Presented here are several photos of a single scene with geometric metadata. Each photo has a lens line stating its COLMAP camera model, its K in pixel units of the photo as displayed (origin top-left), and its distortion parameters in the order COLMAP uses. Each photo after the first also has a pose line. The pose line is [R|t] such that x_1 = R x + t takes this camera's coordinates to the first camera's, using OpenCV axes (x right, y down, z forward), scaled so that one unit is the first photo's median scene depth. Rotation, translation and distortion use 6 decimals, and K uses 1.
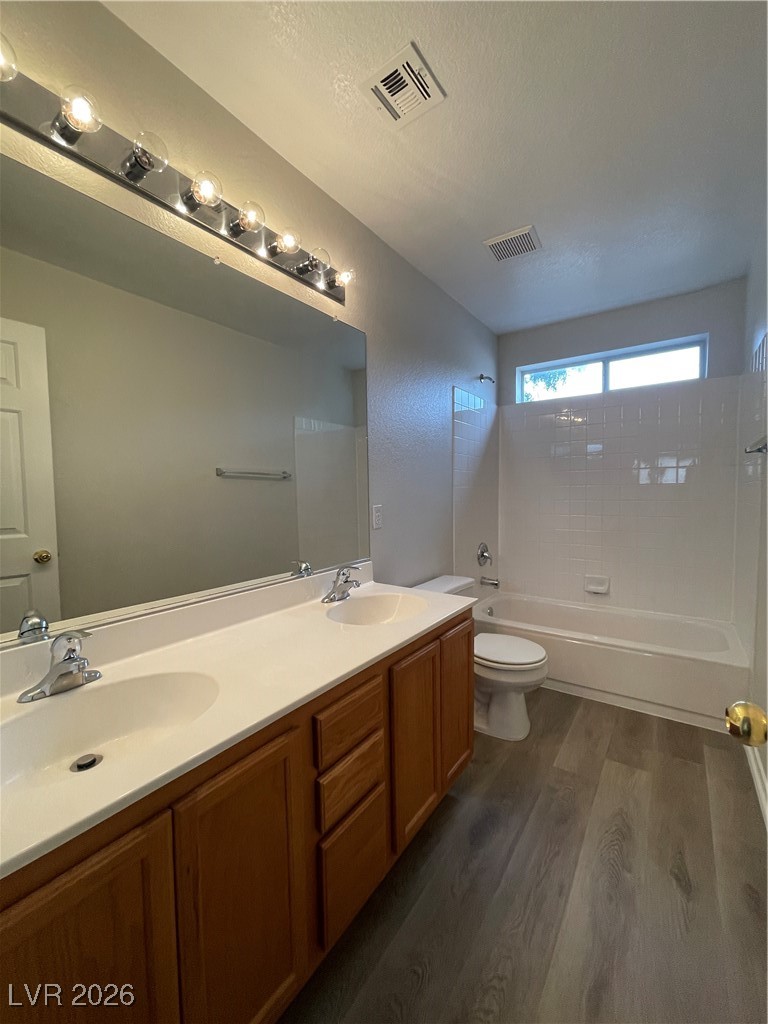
lens RADIAL K [[416.0, 0, 384.0], [0, 416.0, 512.0], [0, 0, 1]] dist [-0.003066, 0.000160]
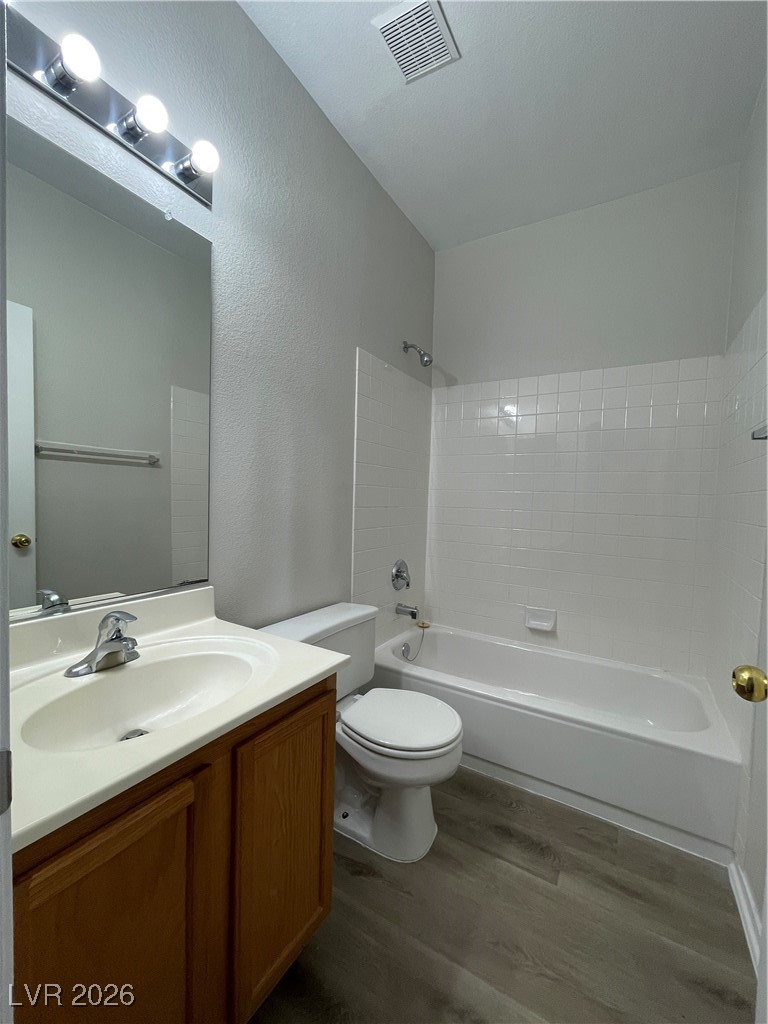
lens RADIAL K [[411.7, 0, 416.1], [0, 411.7, 515.8], [0, 0, 1]] dist [0.040568, -0.000032]
pose [[0.990879, 0.045966, 0.126674, 0.185085], [-0.046566, 0.998914, 0.001782, -0.006209], [-0.126454, -0.007665, 0.991943, 0.283778]]
